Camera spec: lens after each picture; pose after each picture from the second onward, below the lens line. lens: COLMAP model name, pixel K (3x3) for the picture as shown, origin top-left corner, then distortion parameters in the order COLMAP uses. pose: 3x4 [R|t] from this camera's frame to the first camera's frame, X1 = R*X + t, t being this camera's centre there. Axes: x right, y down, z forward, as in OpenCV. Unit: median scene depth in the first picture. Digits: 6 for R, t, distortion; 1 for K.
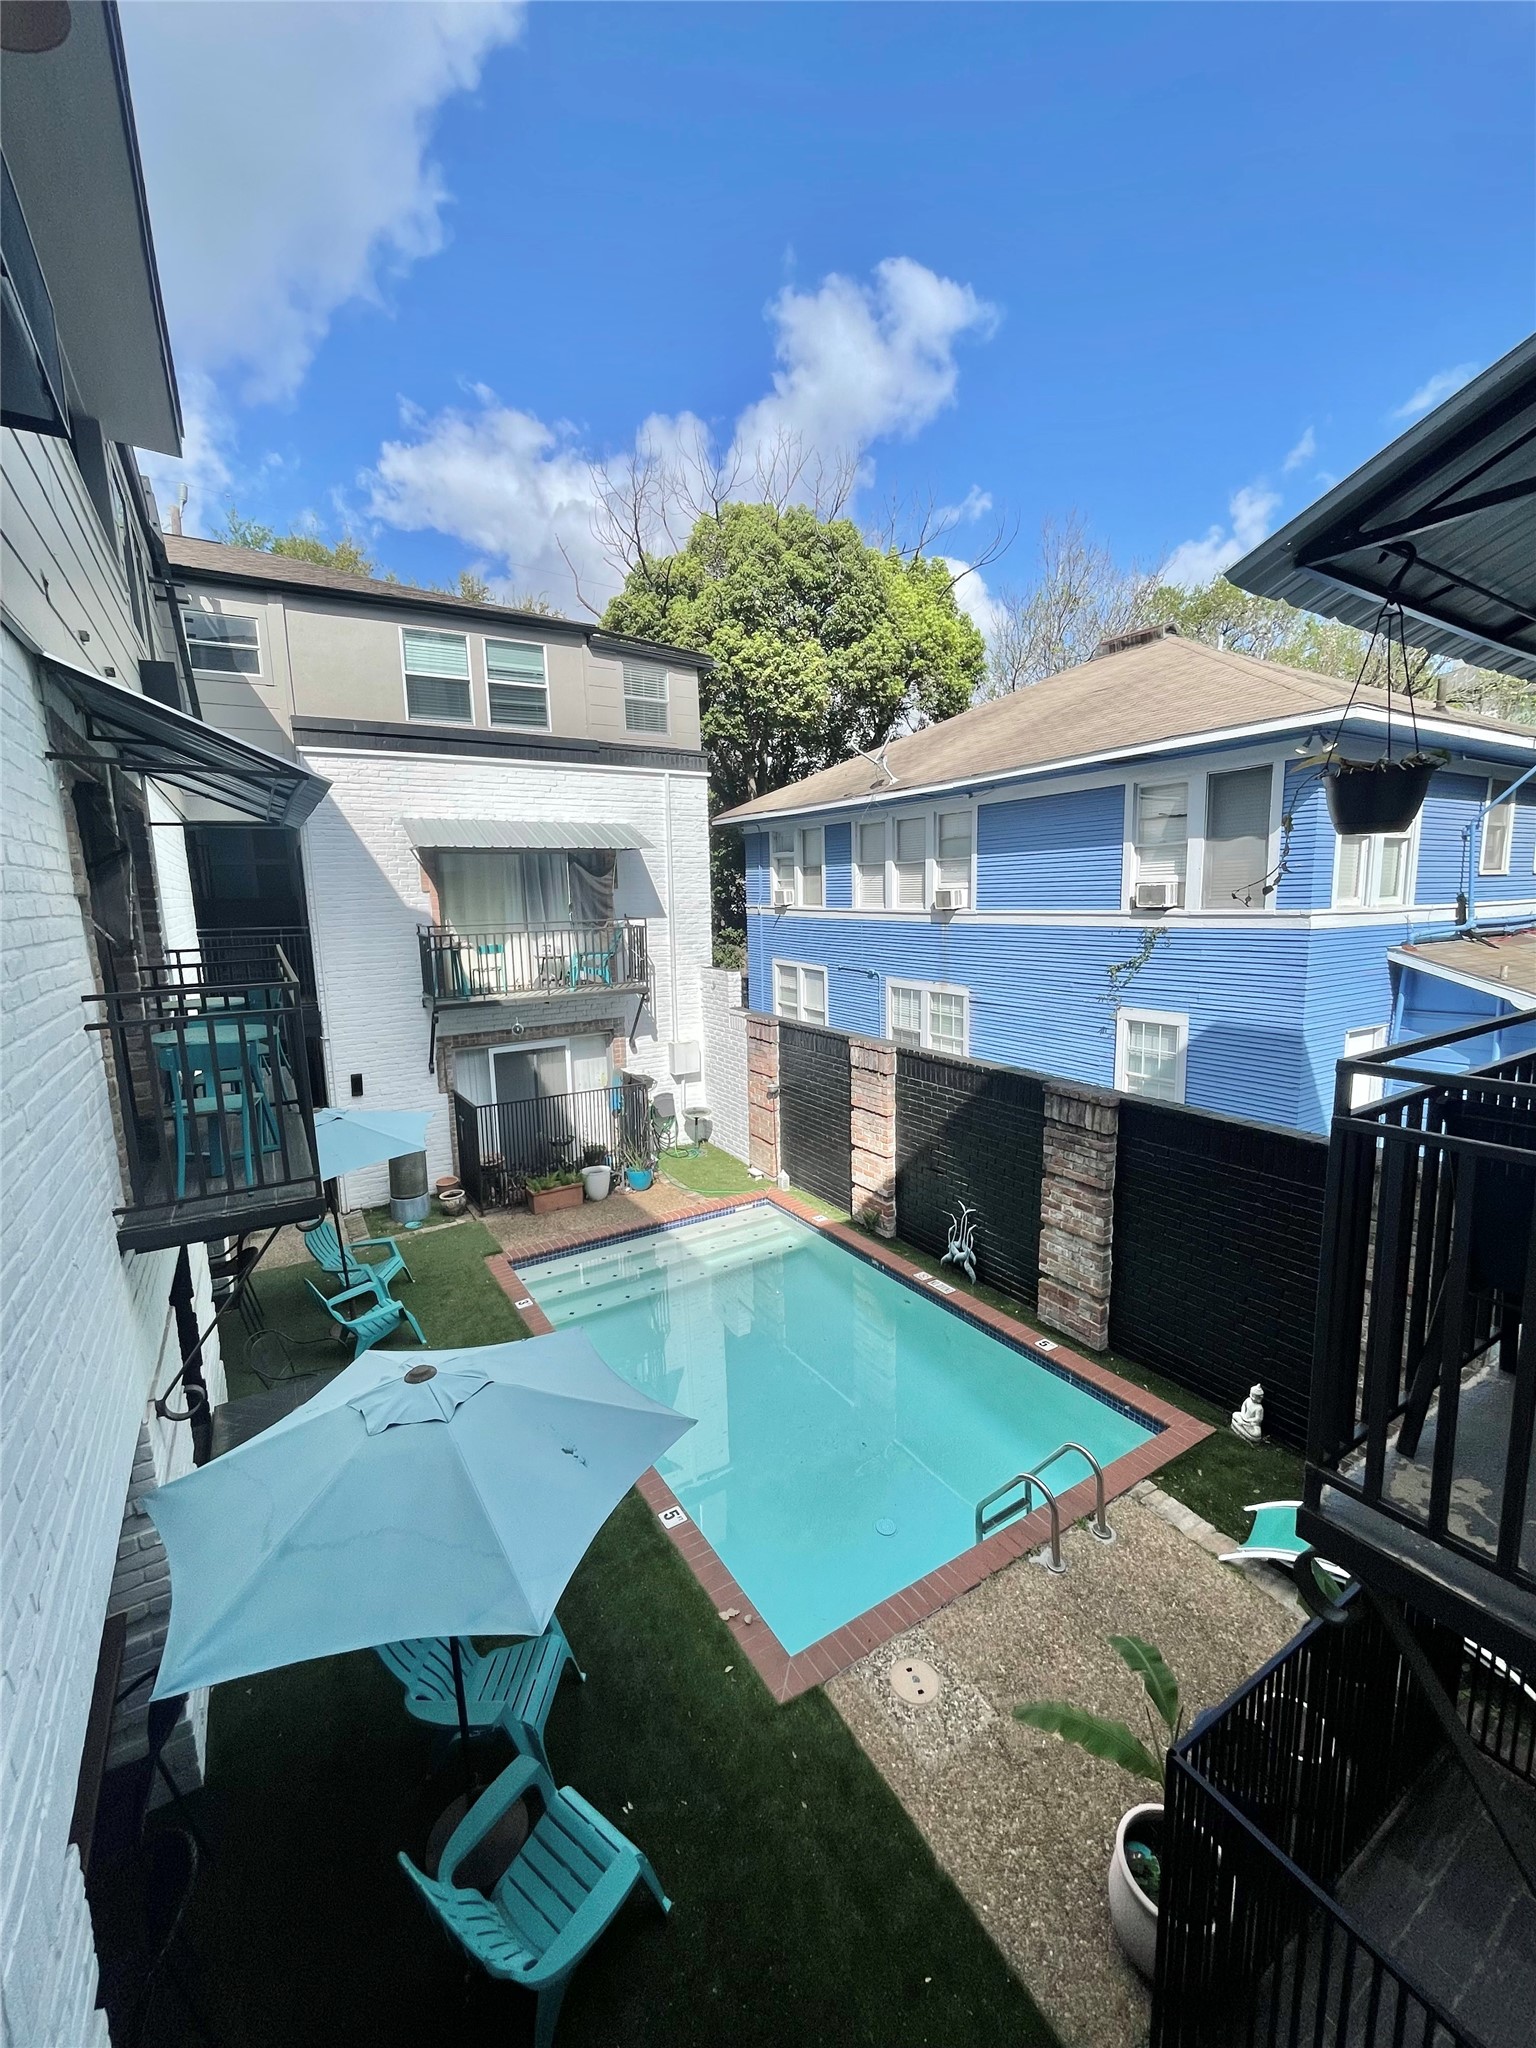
lens RADIAL K [[829.8, 0, 758.3], [0, 829.8, 1020.2], [0, 0, 1]] dist [-0.000265, -0.000144]
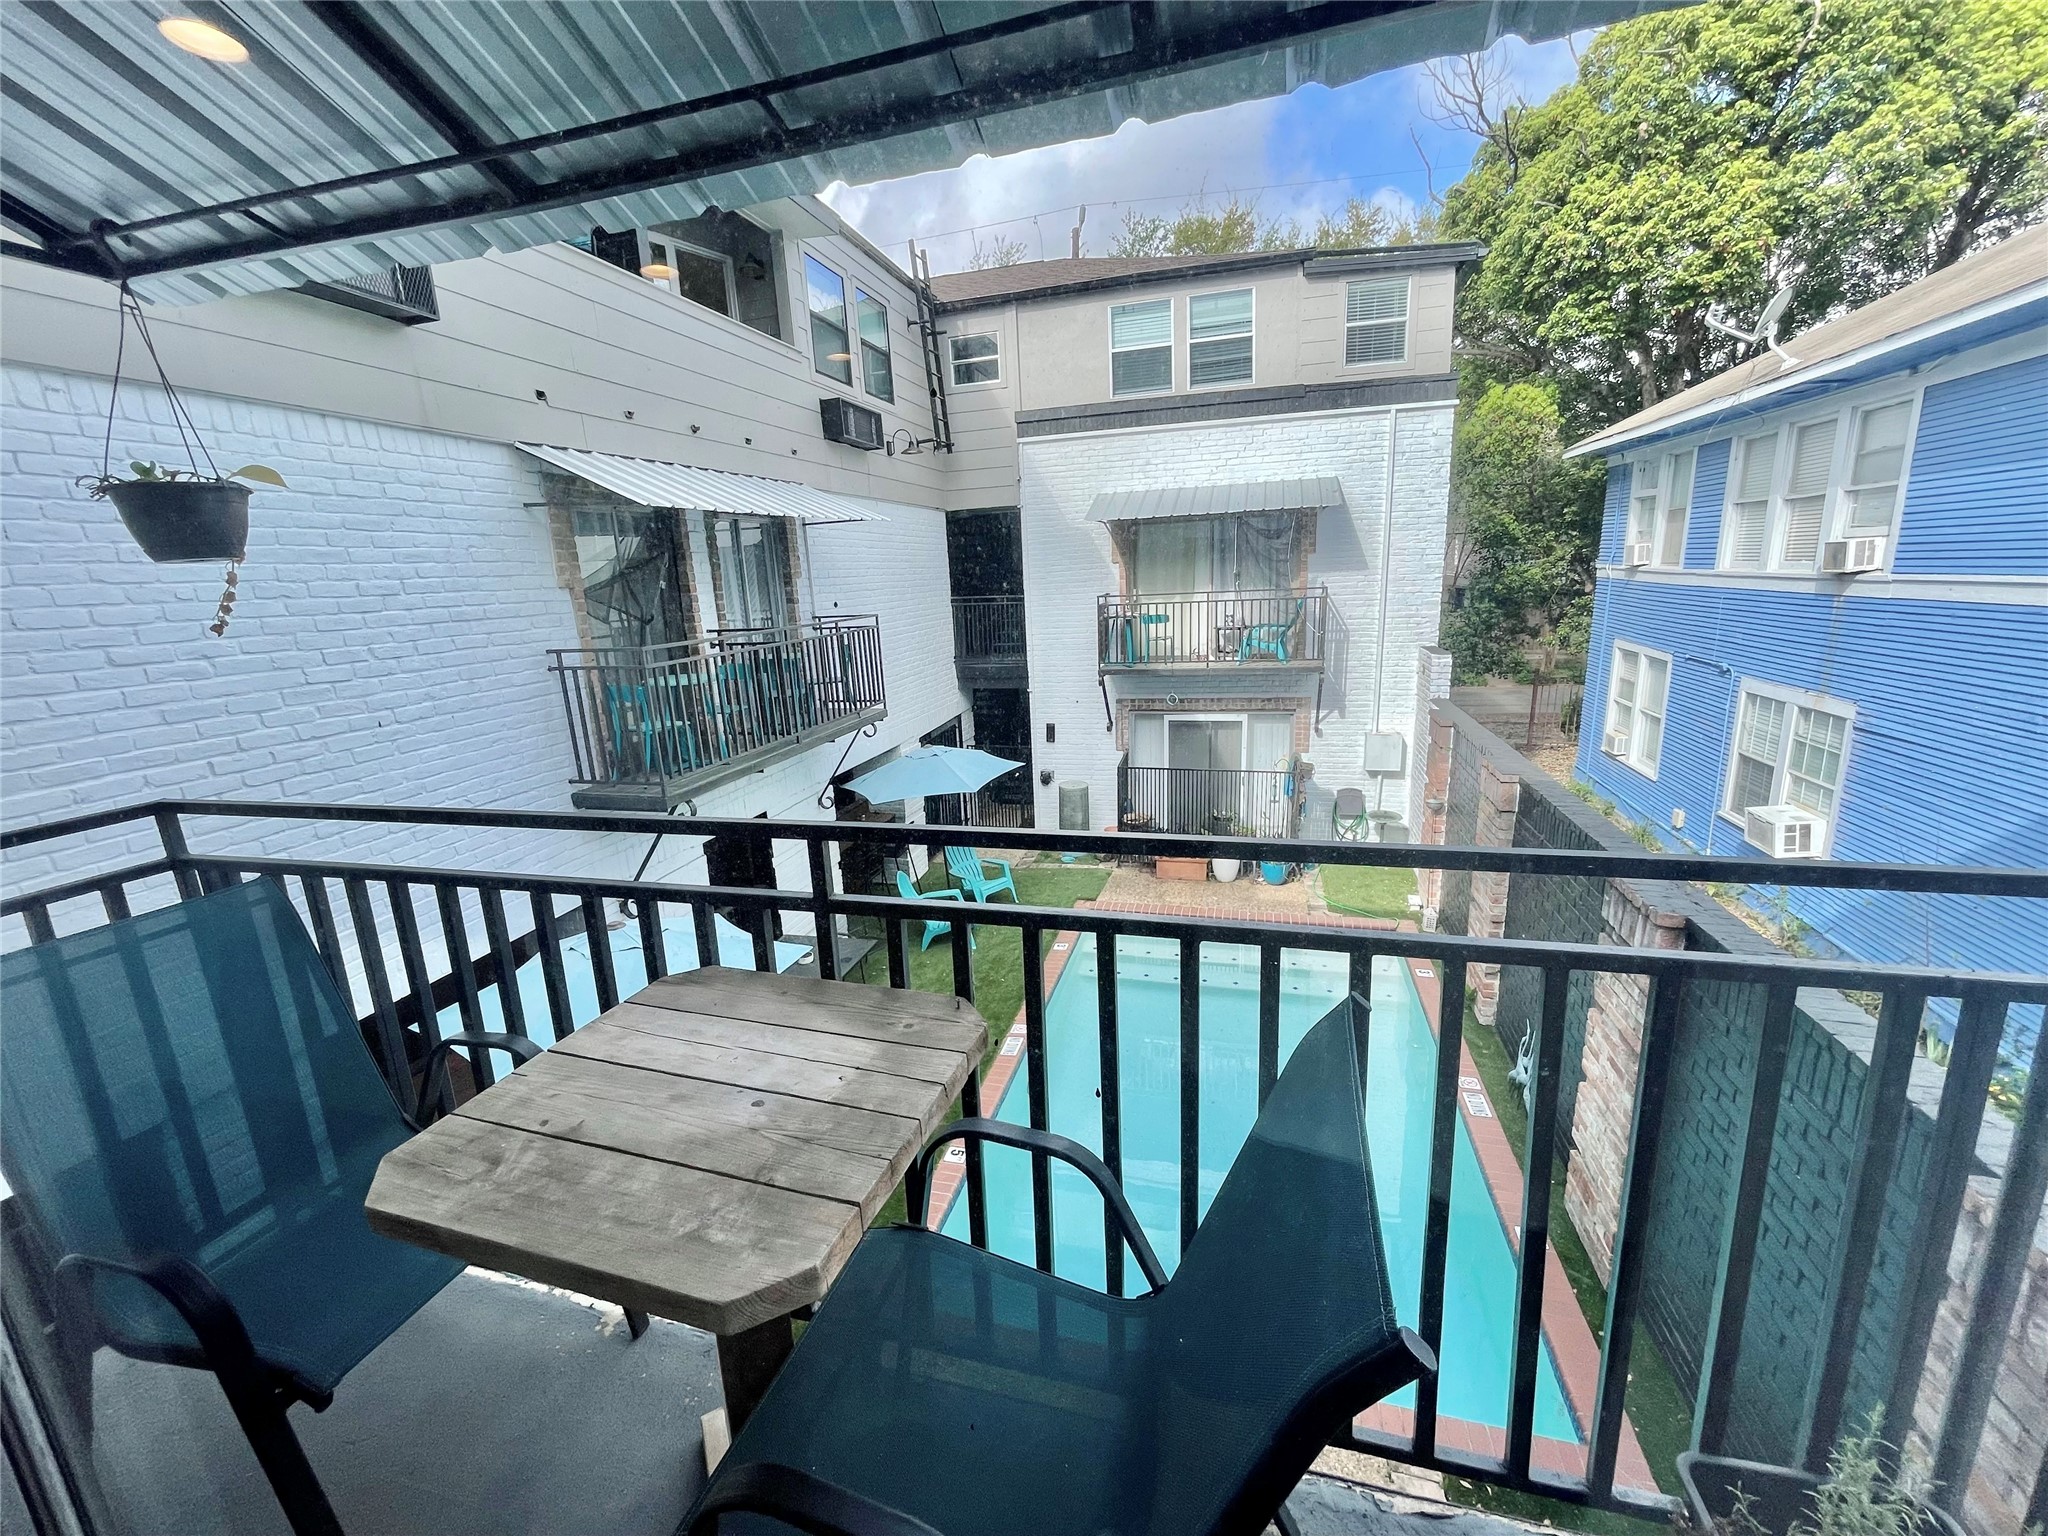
lens RADIAL K [[829.8, 0, 1021.2], [0, 829.8, 771.0], [0, 0, 1]] dist [-0.000265, -0.000144]
pose [[0.681907, 0.161194, -0.713456, 0.286184], [-0.082628, 0.986147, 0.143829, -0.028922], [0.726757, -0.039127, 0.685779, 0.143603]]
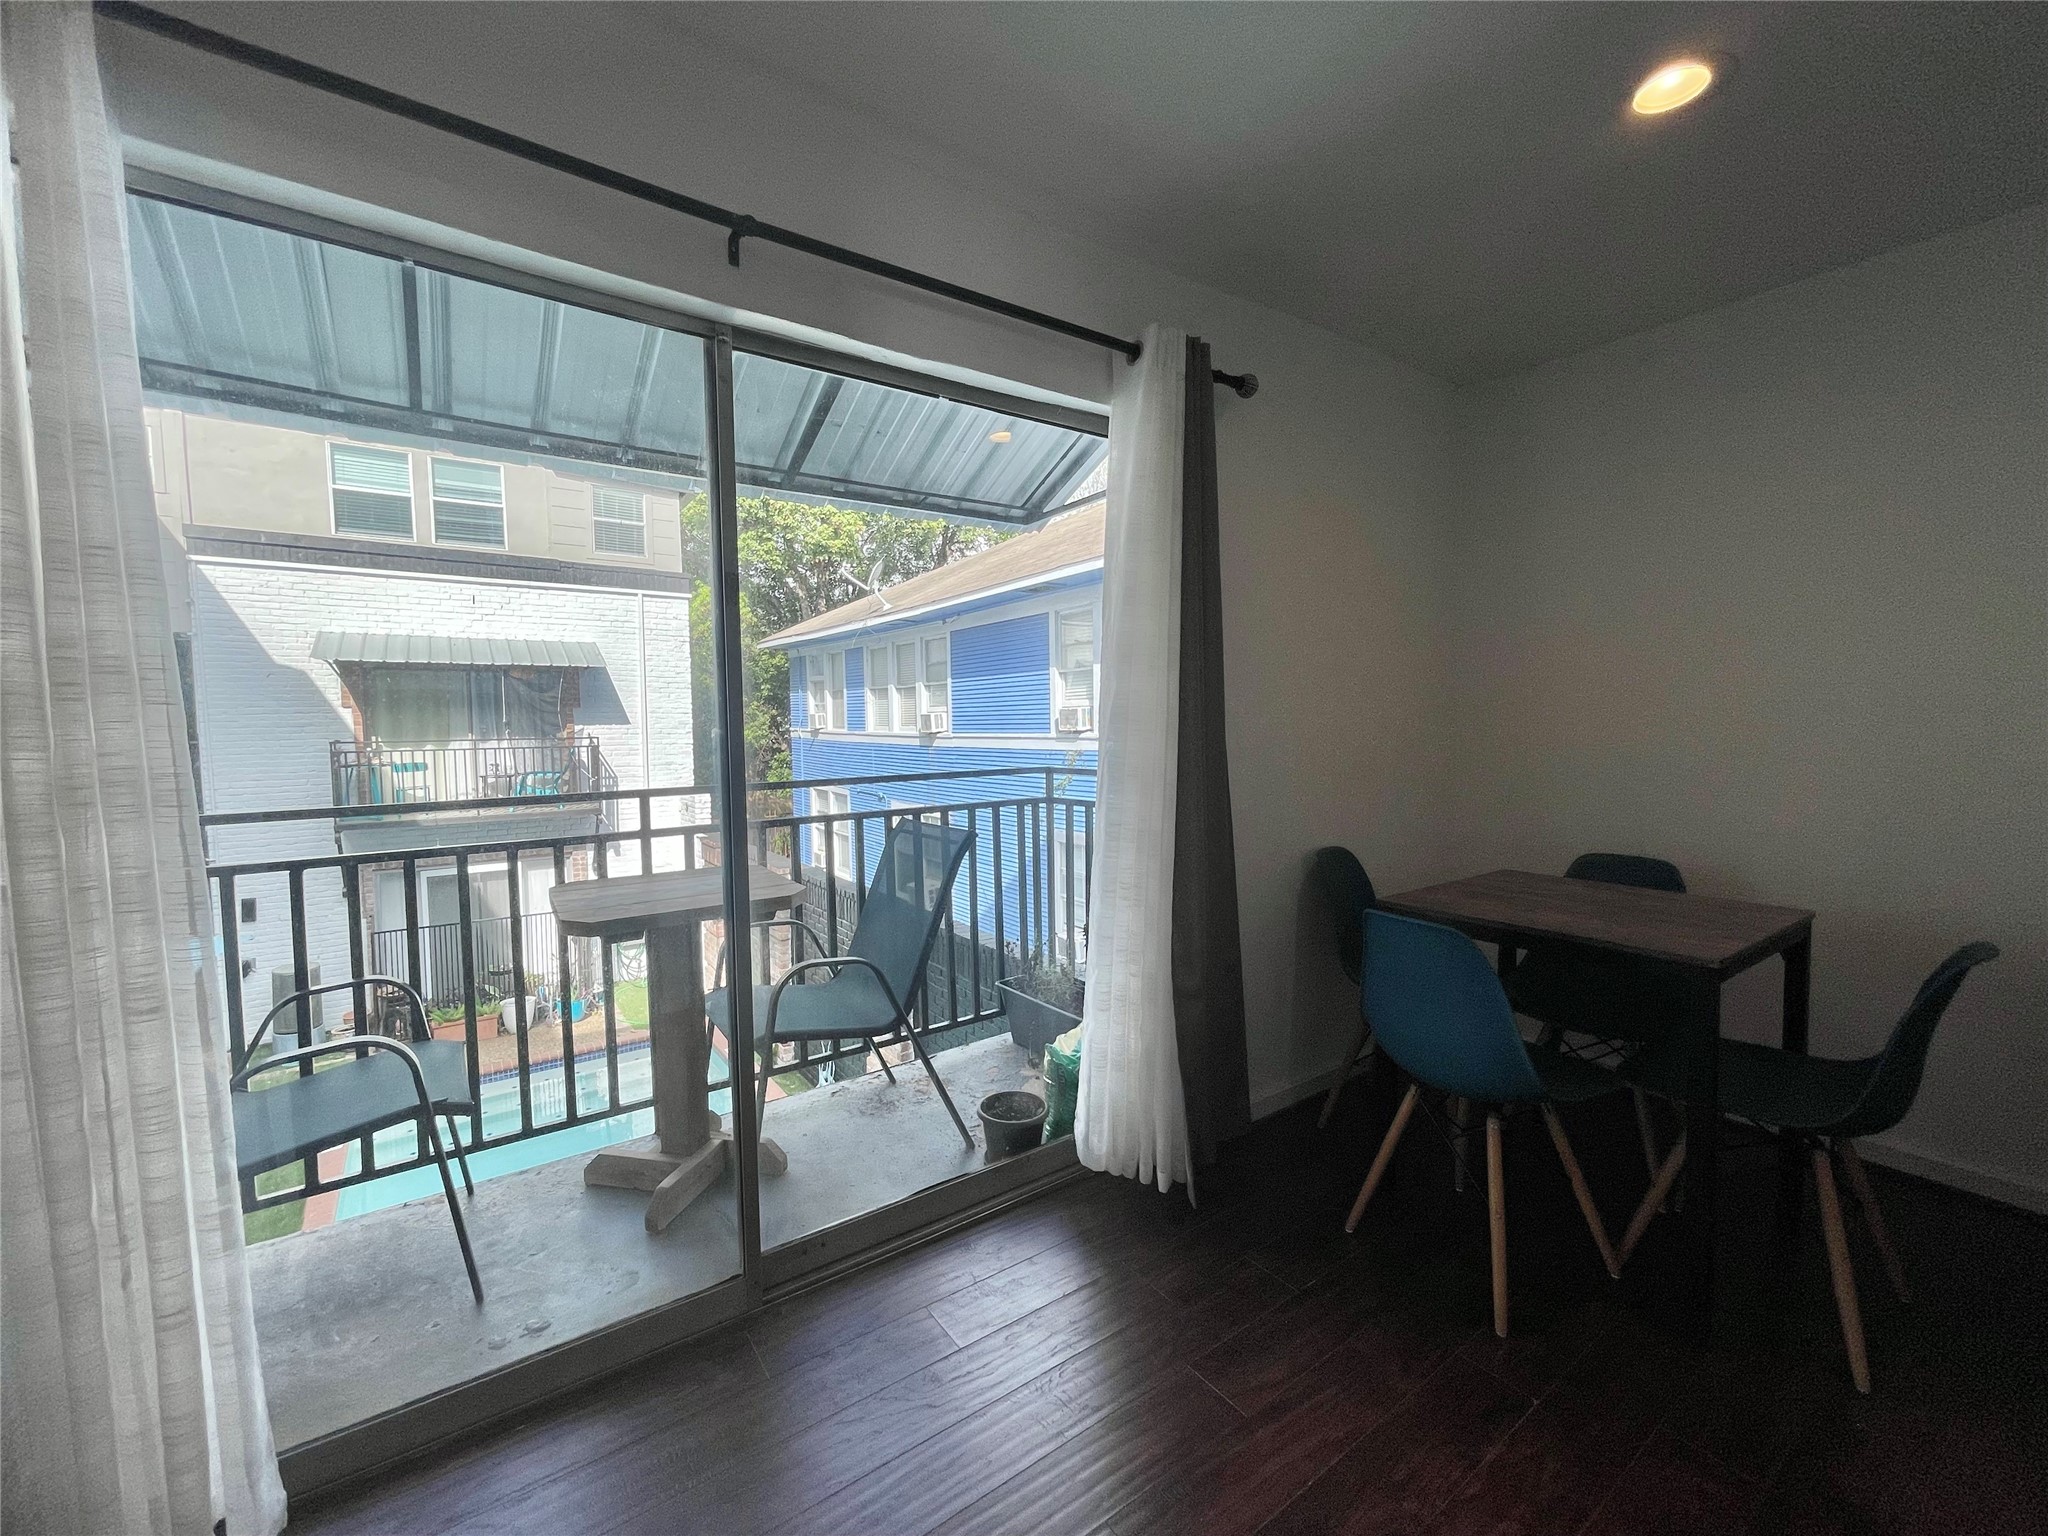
lens RADIAL K [[829.8, 0, 1010.9], [0, 829.8, 777.2], [0, 0, 1]] dist [-0.000265, -0.000144]
pose [[0.997931, 0.007408, 0.063863, 0.272053], [-0.001880, 0.996276, -0.086199, 0.007146], [-0.064264, 0.085901, 0.994229, -0.003328]]
